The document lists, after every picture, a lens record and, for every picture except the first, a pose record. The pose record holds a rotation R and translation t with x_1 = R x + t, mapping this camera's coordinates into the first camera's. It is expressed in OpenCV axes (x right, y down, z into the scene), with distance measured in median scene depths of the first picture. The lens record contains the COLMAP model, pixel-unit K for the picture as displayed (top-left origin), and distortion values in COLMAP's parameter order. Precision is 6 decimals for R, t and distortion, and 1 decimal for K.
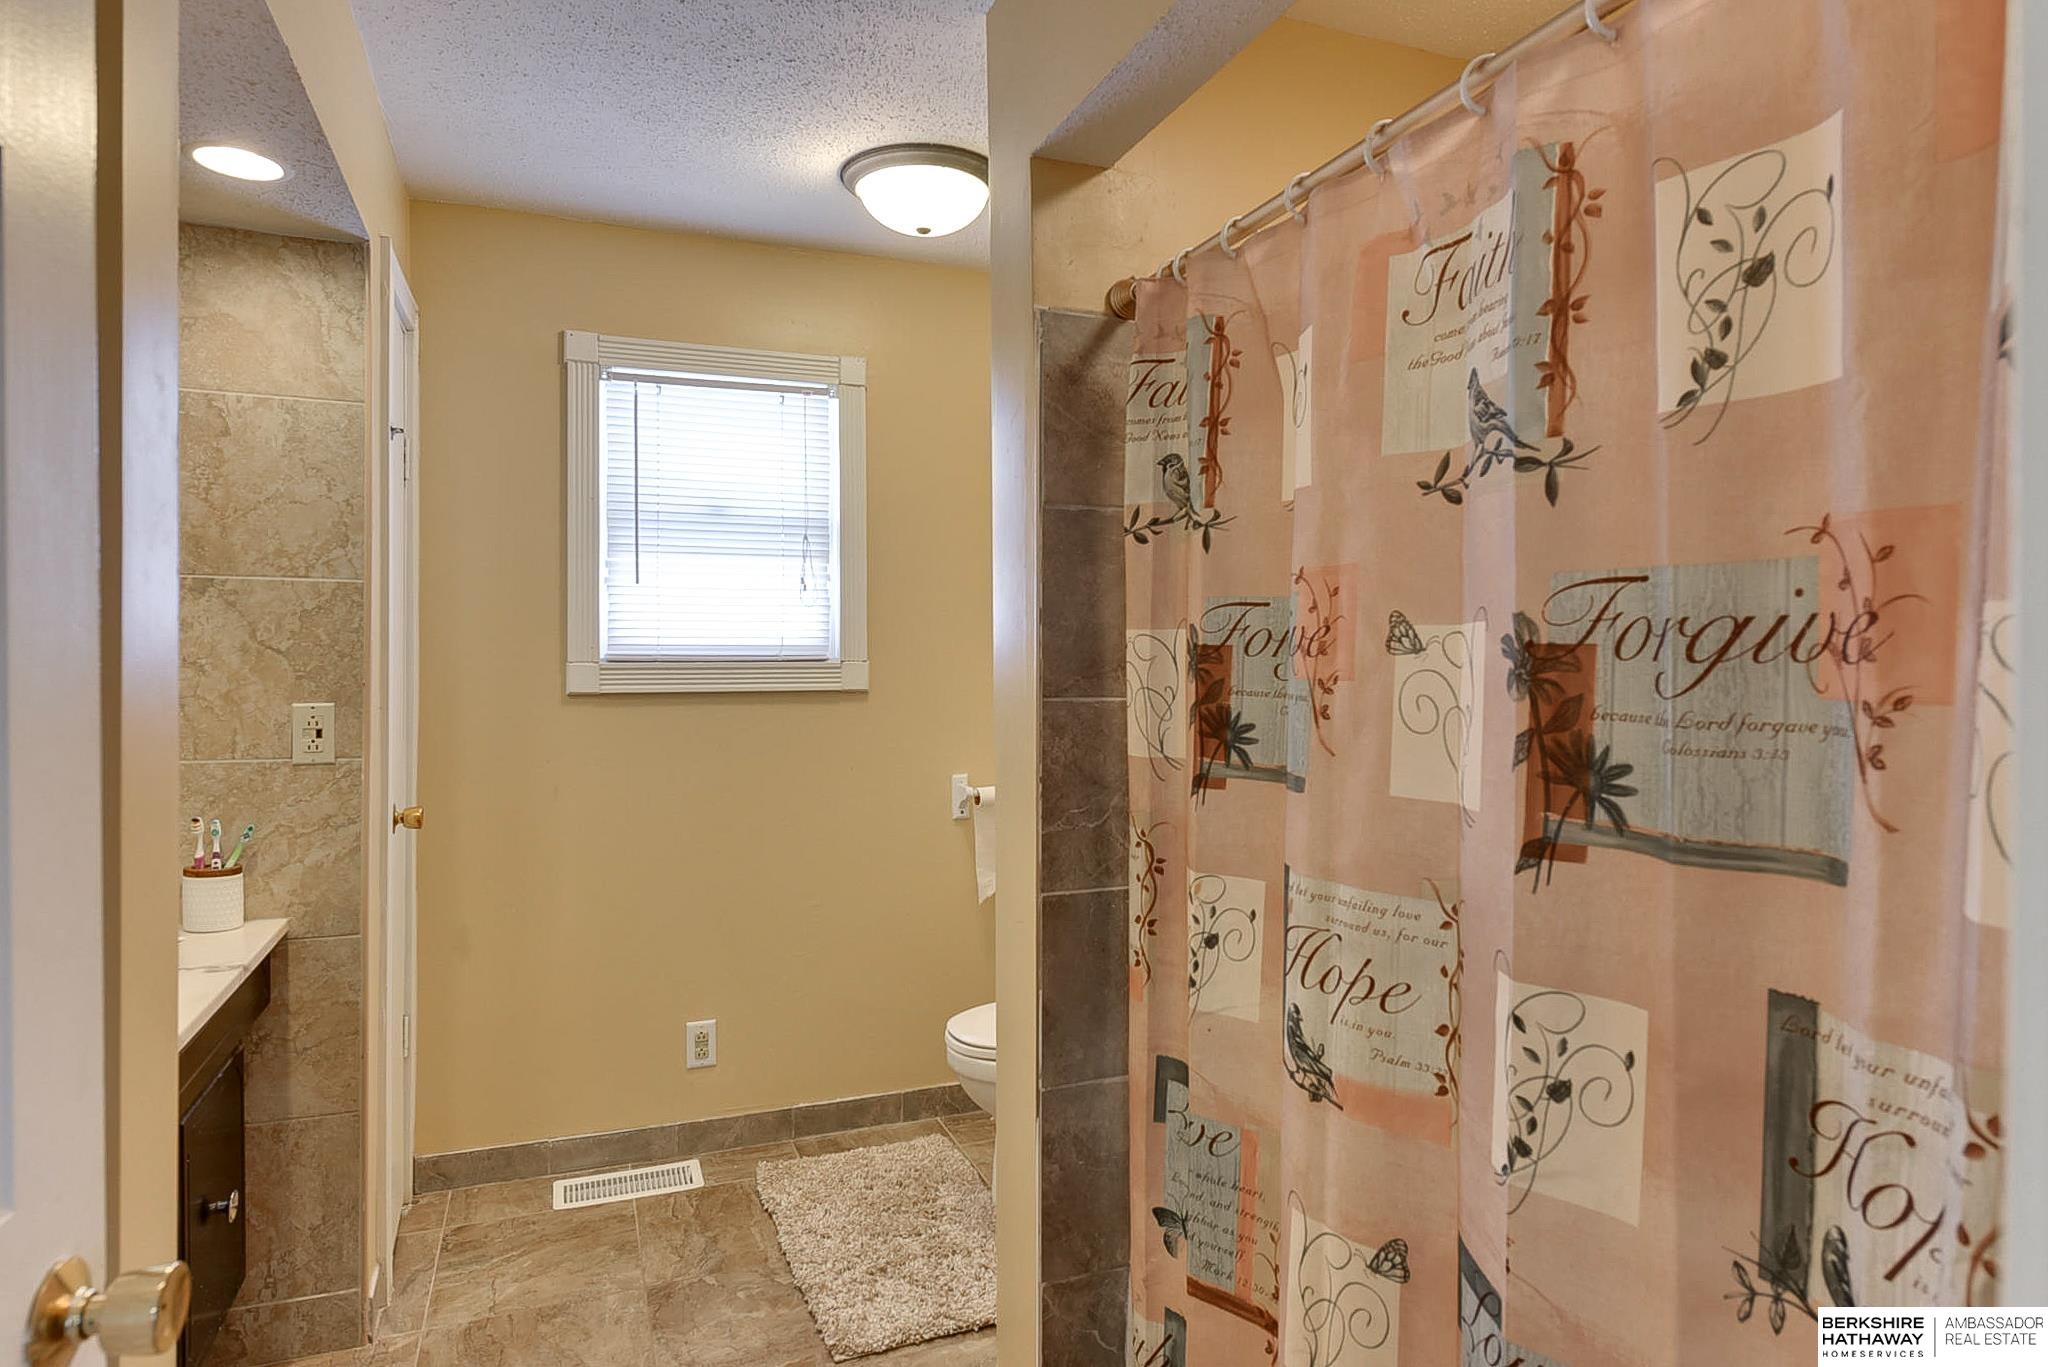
lens RADIAL K [[1177.5, 0, 1021.6], [0, 1177.5, 683.7], [0, 0, 1]] dist [-0.005935, -0.002290]
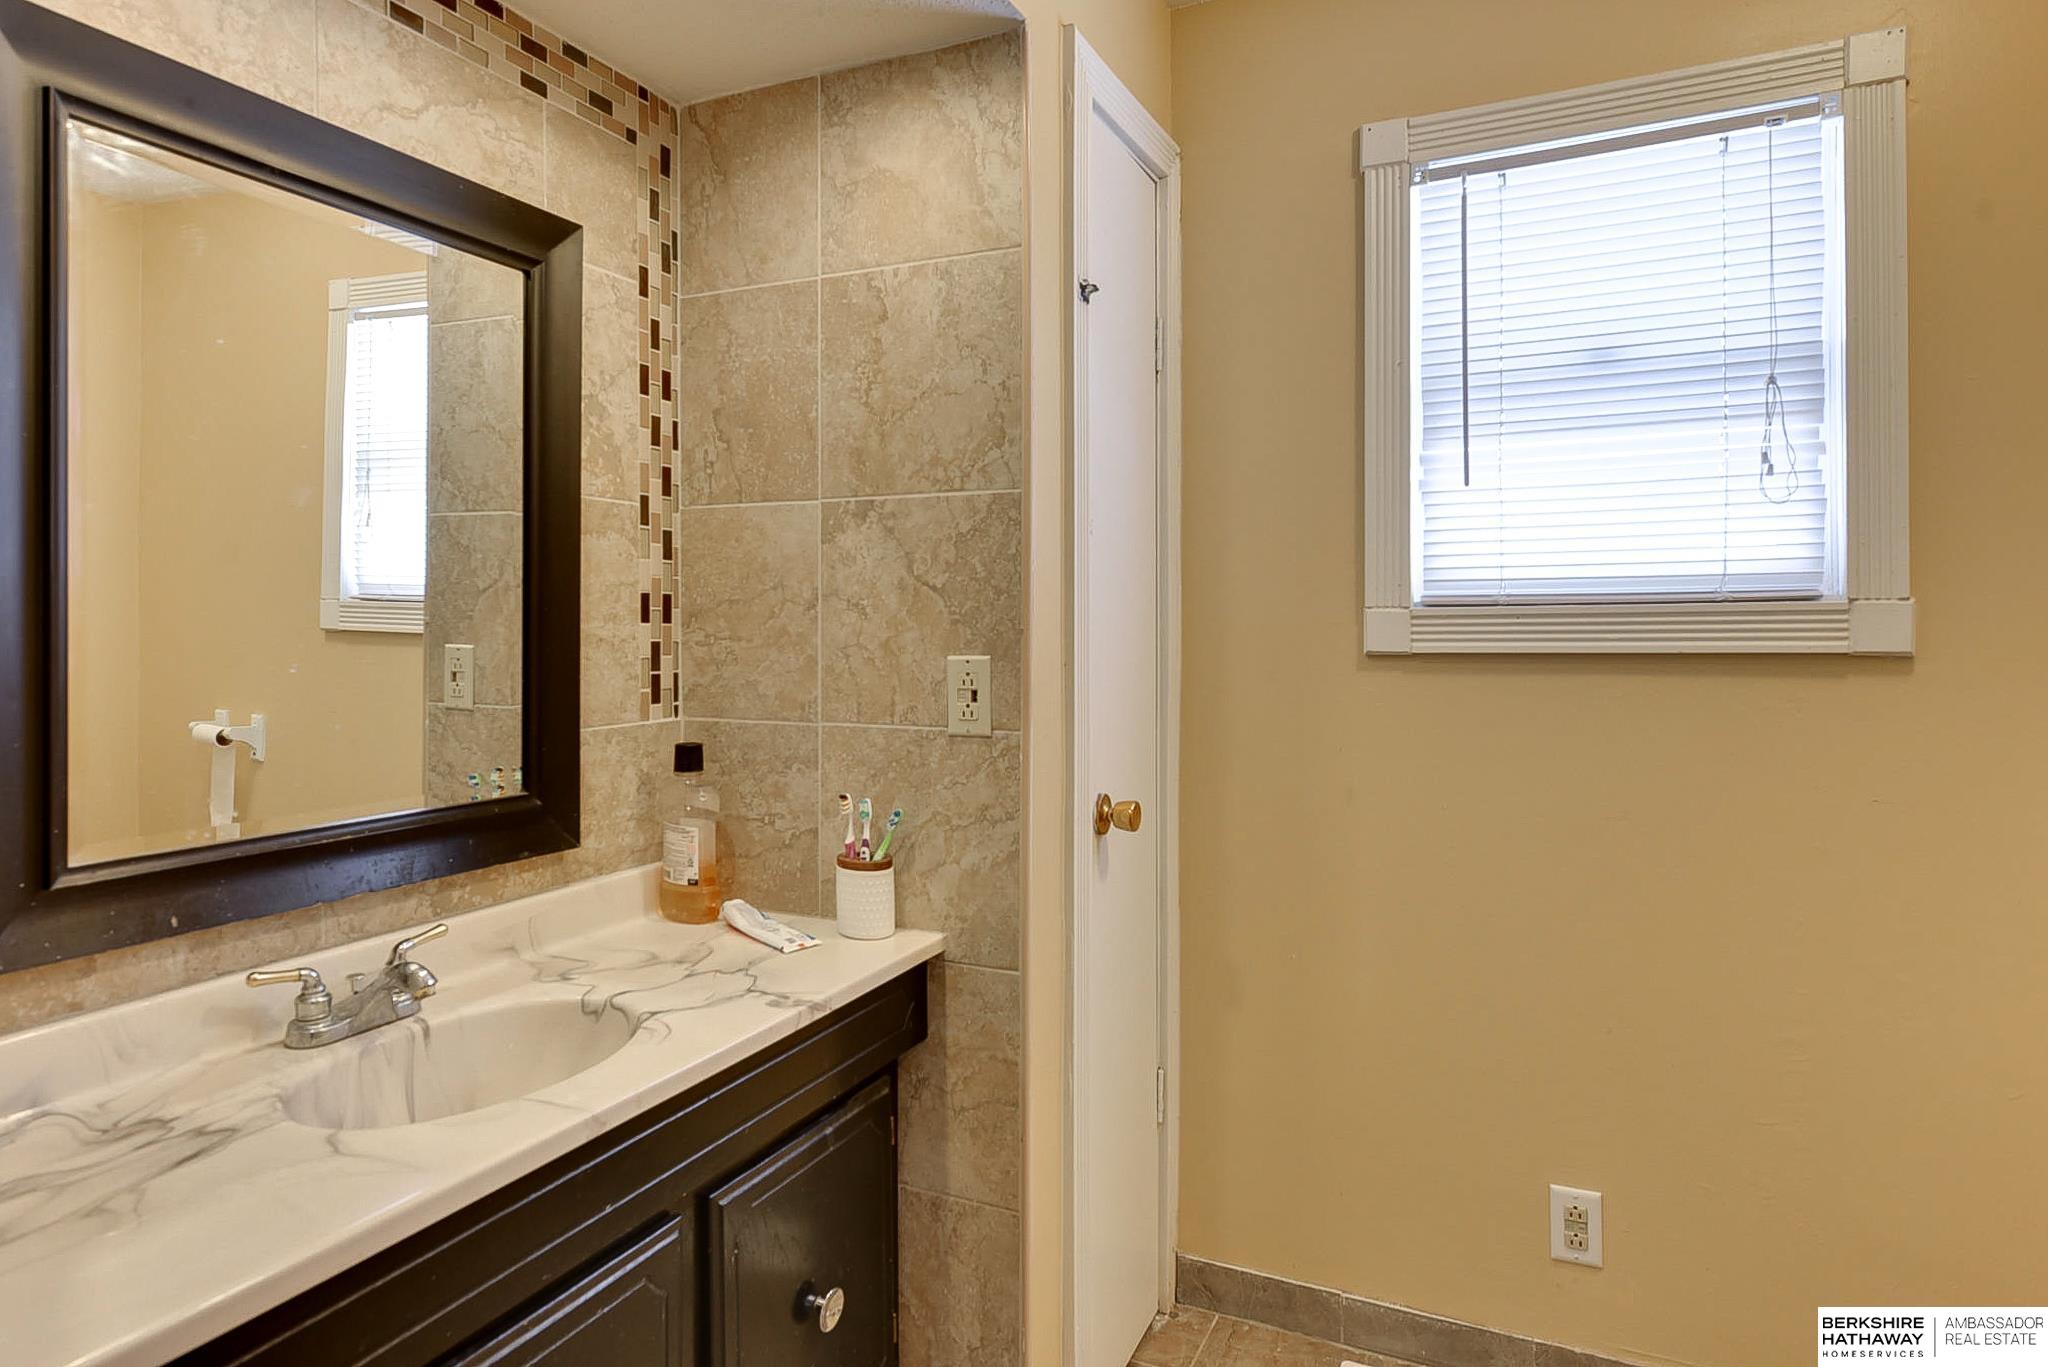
lens RADIAL K [[1189.3, 0, 1034.4], [0, 1189.3, 638.8], [0, 0, 1]] dist [0.005565, -0.002275]
pose [[0.681919, -0.002032, -0.731425, -0.011633], [-0.012572, 0.999816, -0.014498, 0.016219], [0.731320, 0.019082, 0.681768, 0.503556]]
